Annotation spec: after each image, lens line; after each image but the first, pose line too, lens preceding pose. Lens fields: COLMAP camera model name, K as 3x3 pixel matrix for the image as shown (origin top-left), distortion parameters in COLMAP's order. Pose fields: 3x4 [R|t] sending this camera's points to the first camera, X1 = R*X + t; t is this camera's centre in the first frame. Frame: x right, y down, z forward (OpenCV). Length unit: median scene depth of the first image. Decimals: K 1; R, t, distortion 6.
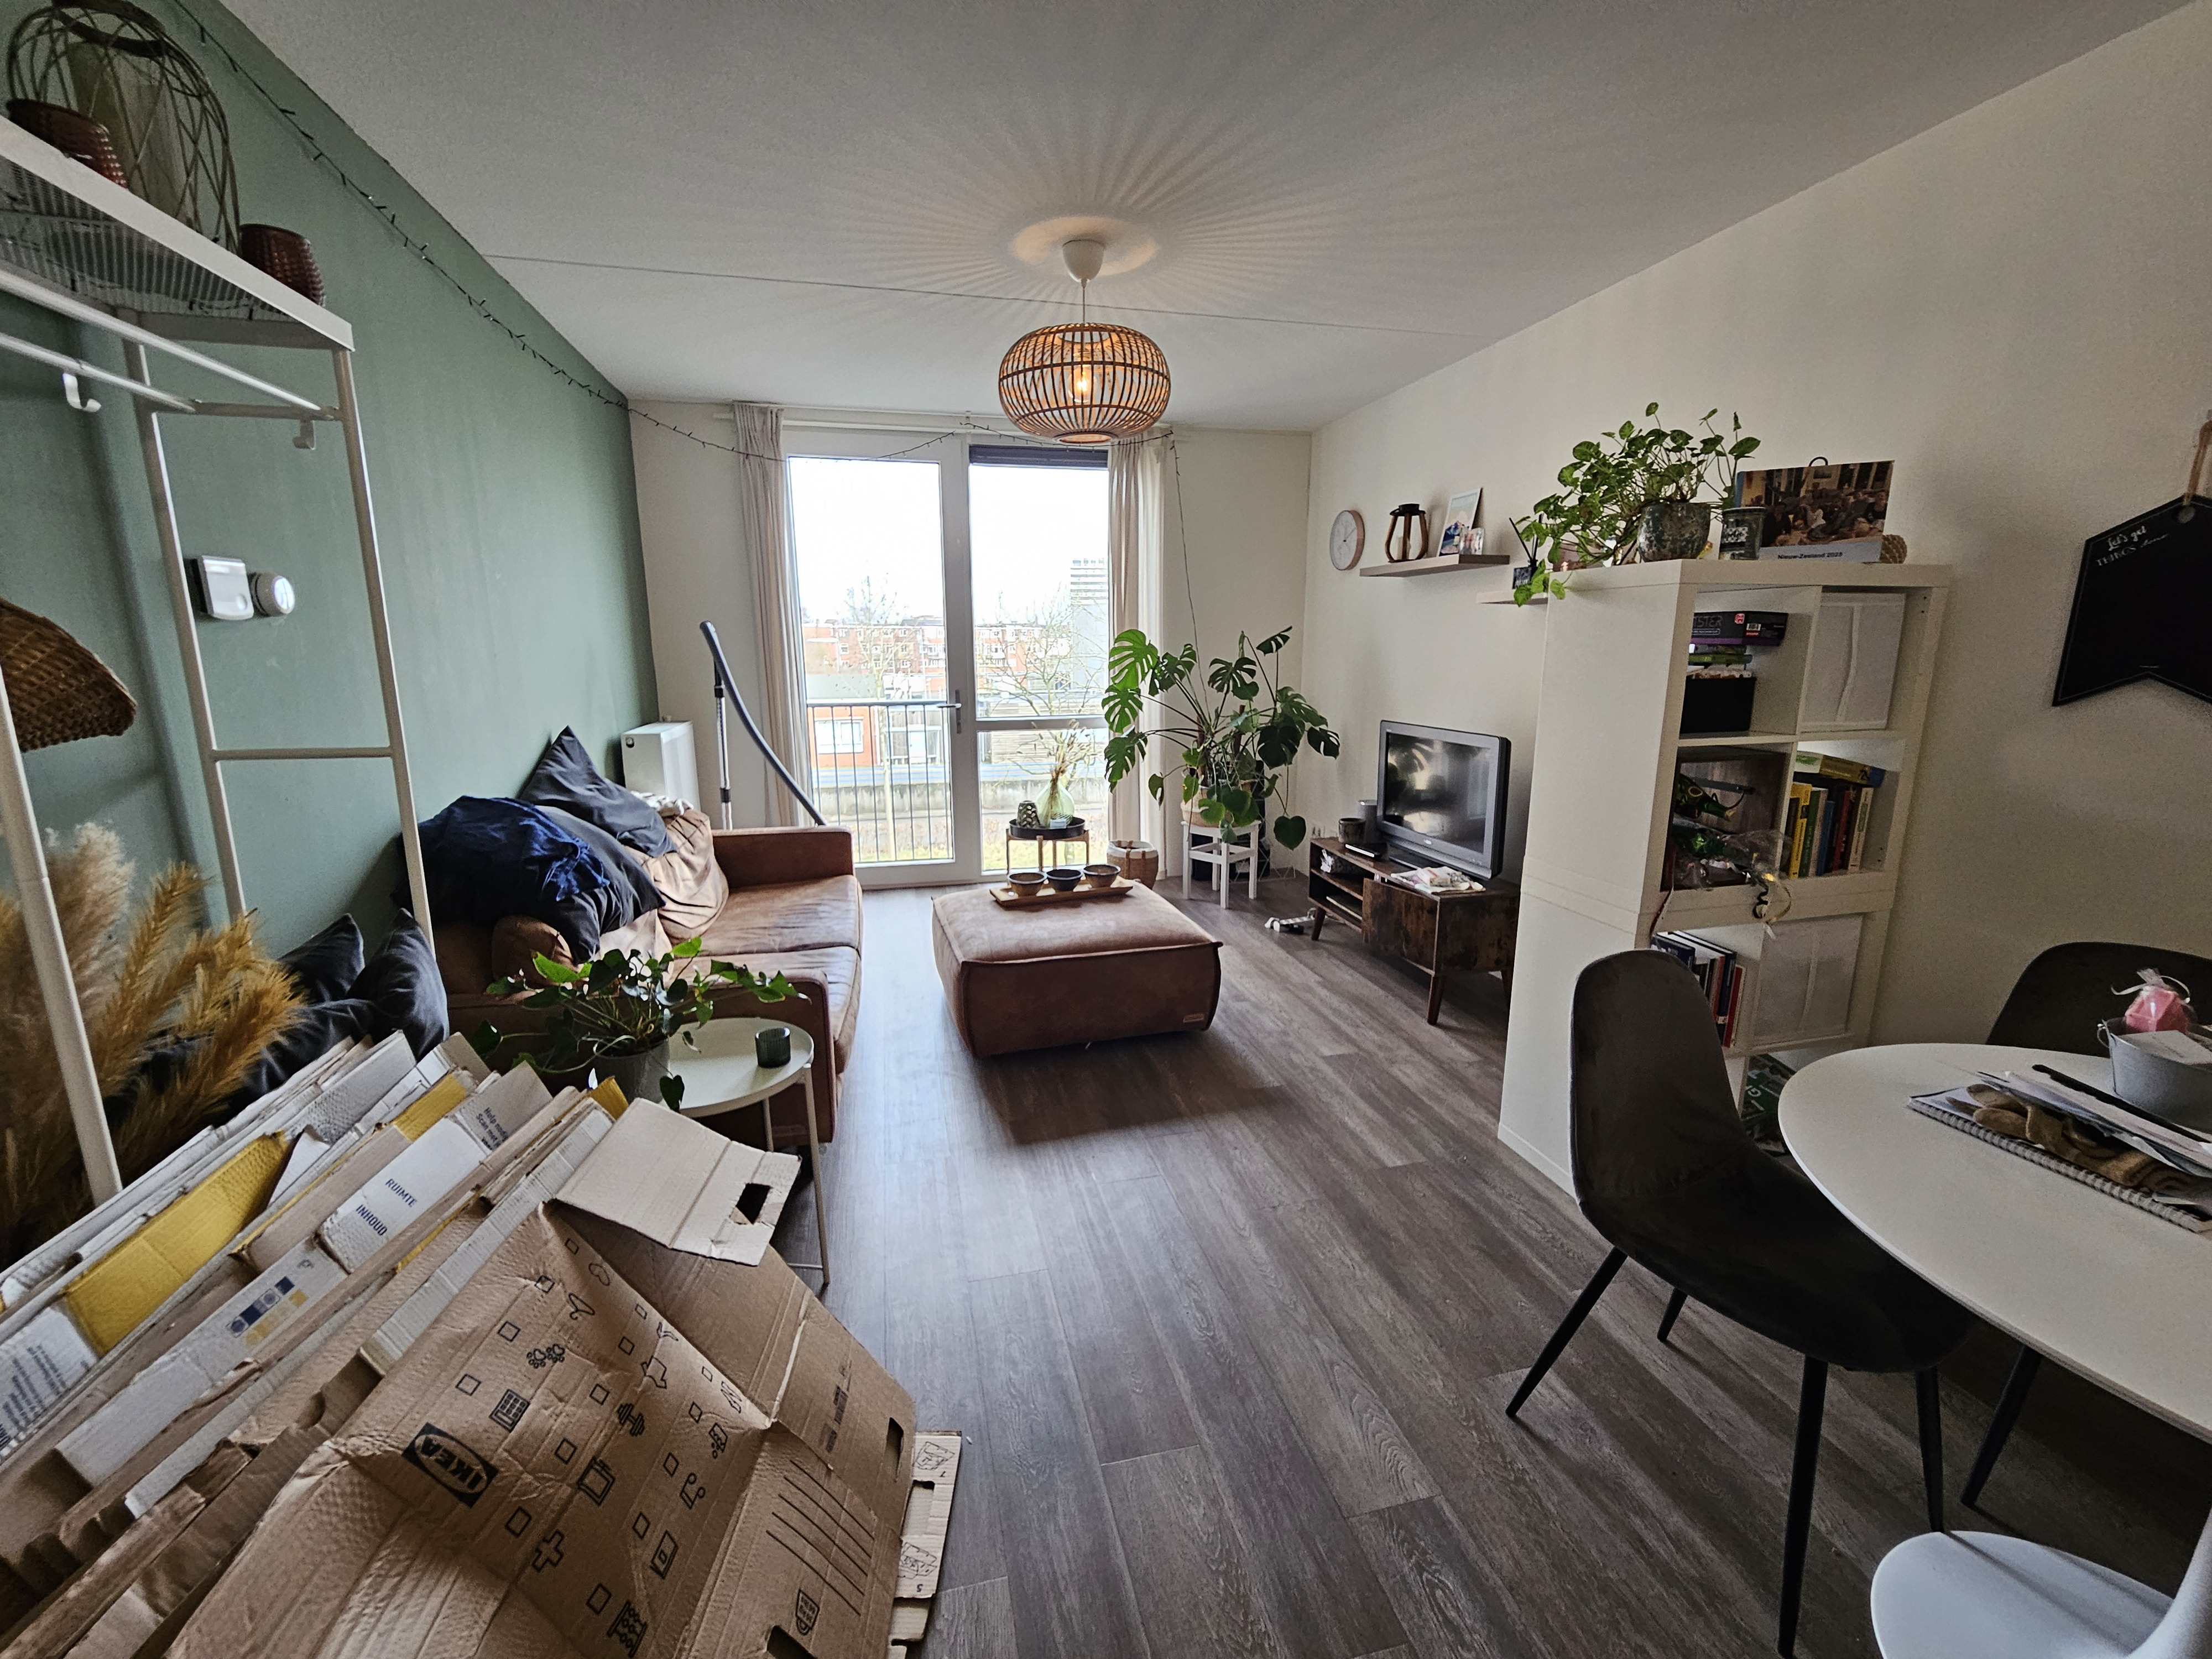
lens RADIAL K [[886.0, 0, 1112.5], [0, 886.0, 821.2], [0, 0, 1]] dist [0.000475, 0.000448]
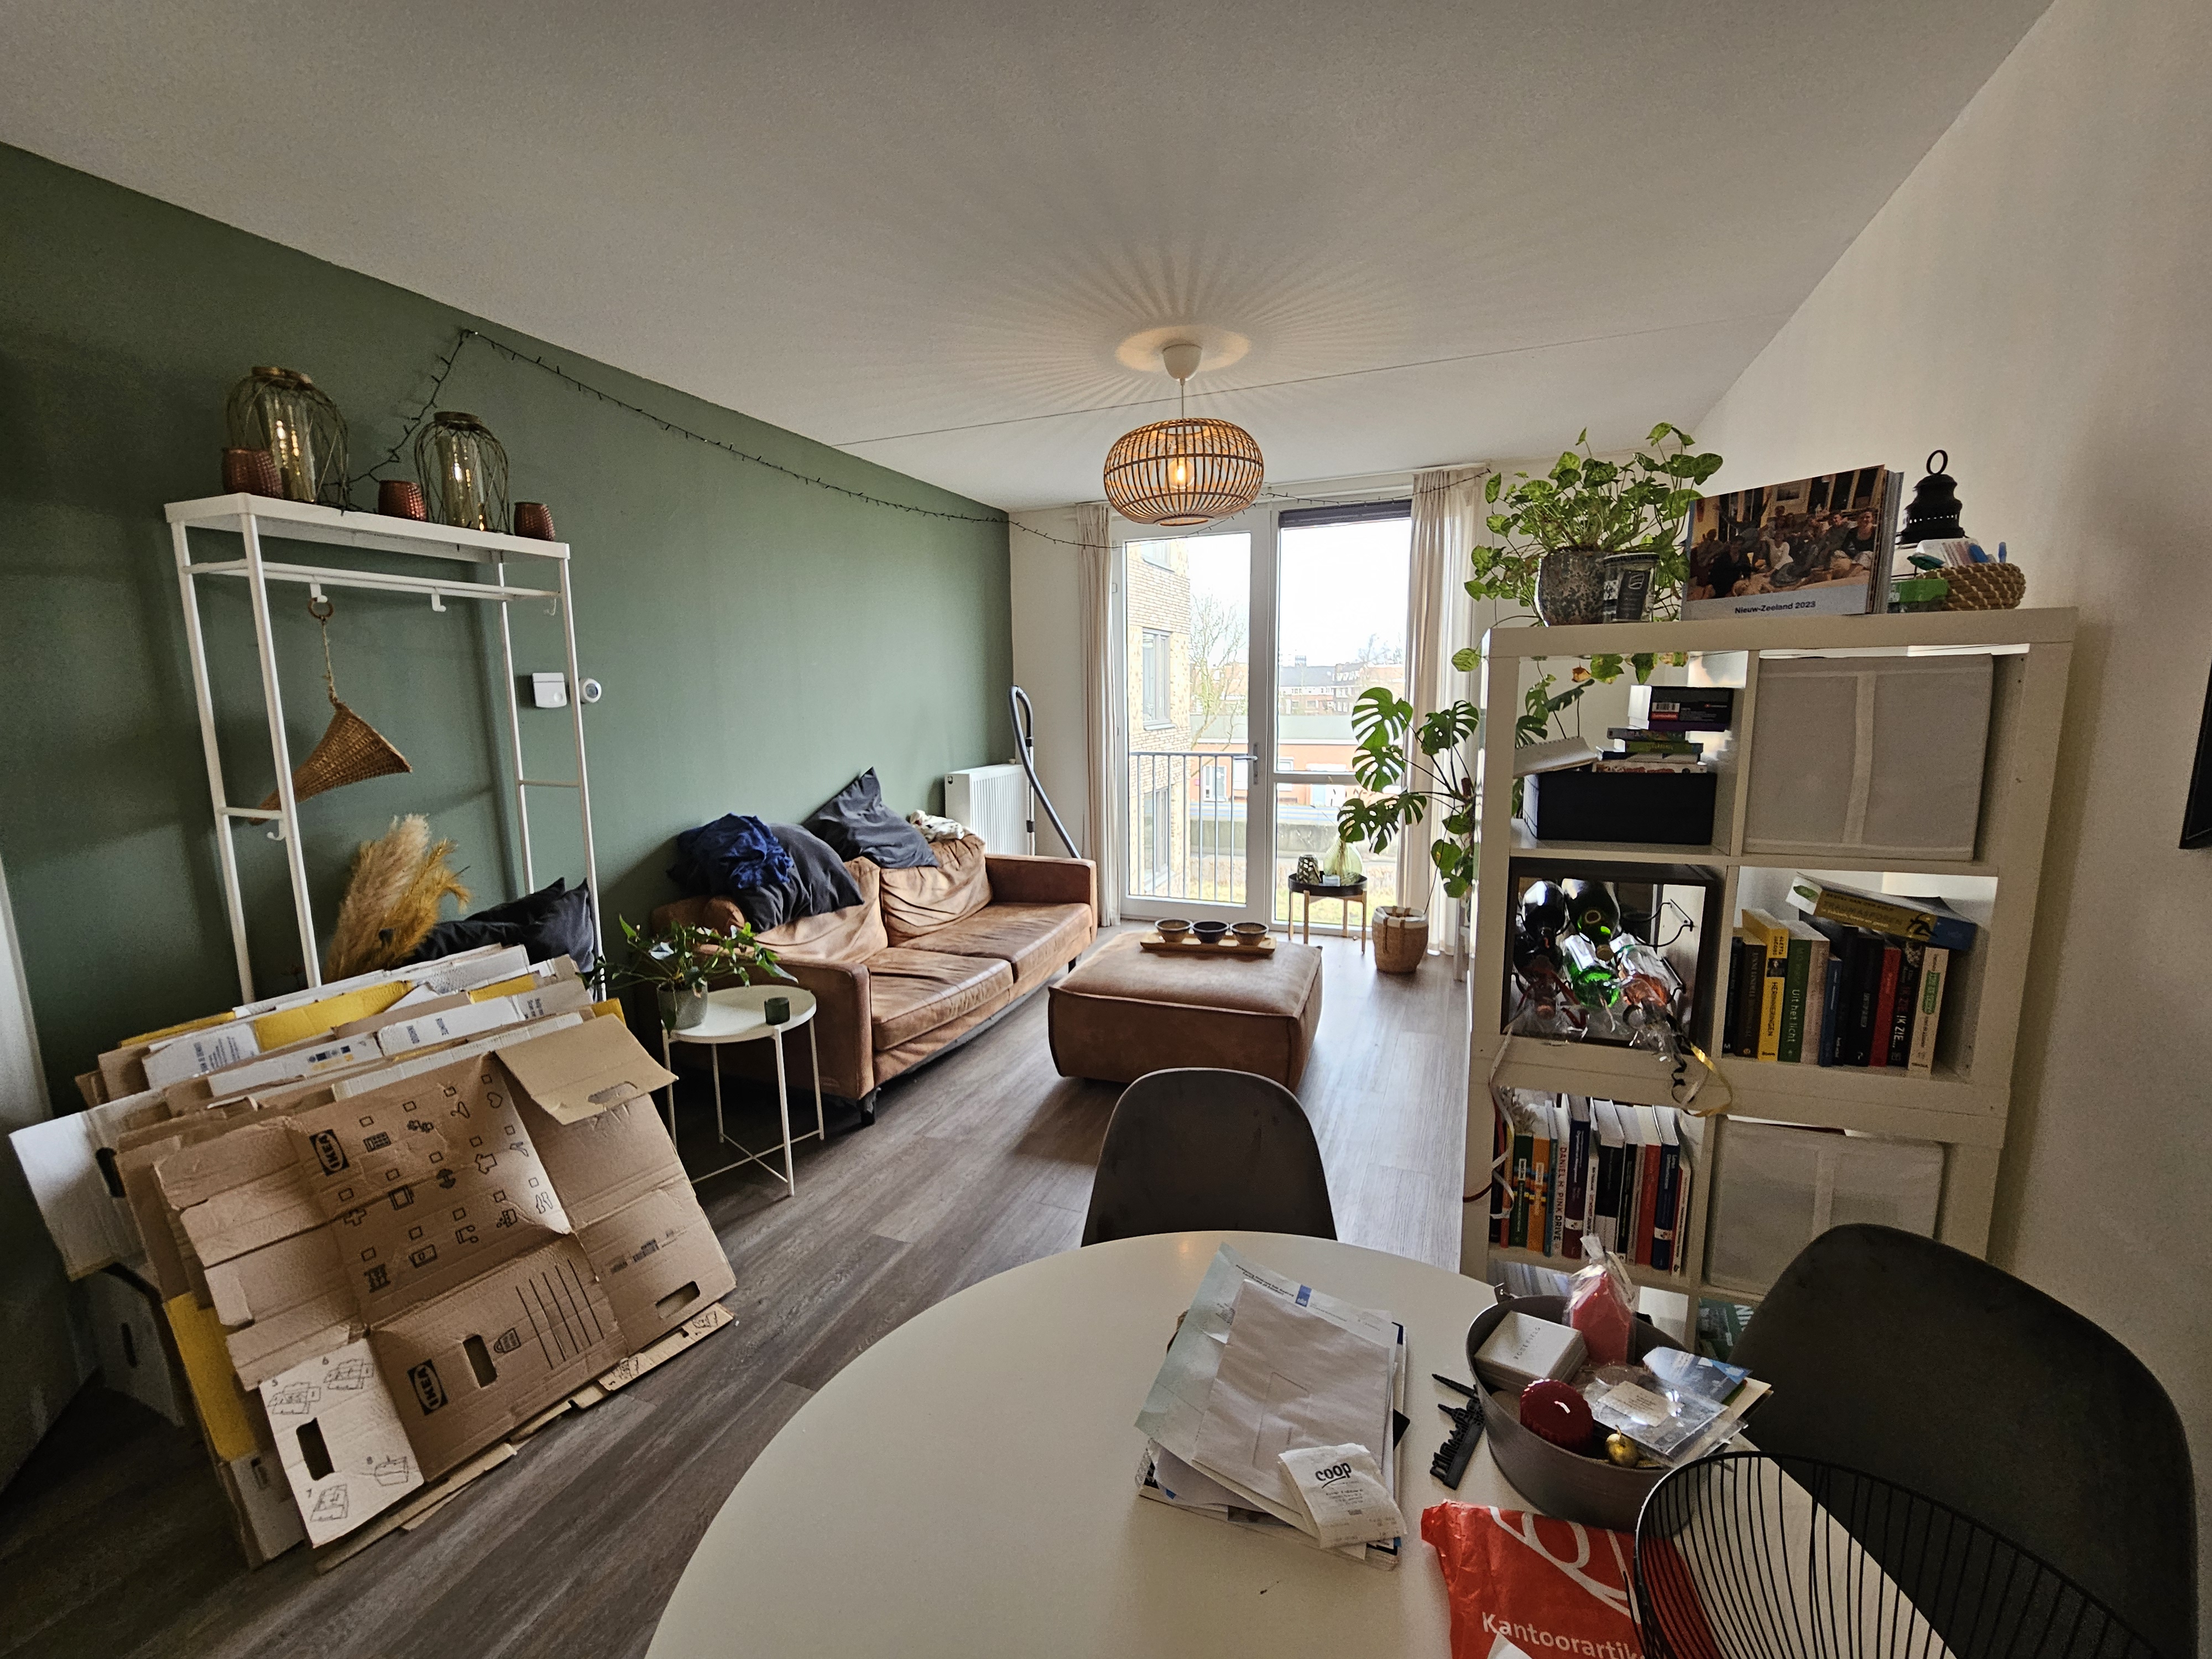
lens RADIAL K [[886.0, 0, 1112.5], [0, 886.0, 821.2], [0, 0, 1]] dist [0.000475, 0.000448]
pose [[0.824667, 0.074129, -0.560739, 0.618034], [-0.099628, 0.994912, -0.014996, -0.052859], [0.556774, 0.068232, 0.827857, 0.102982]]
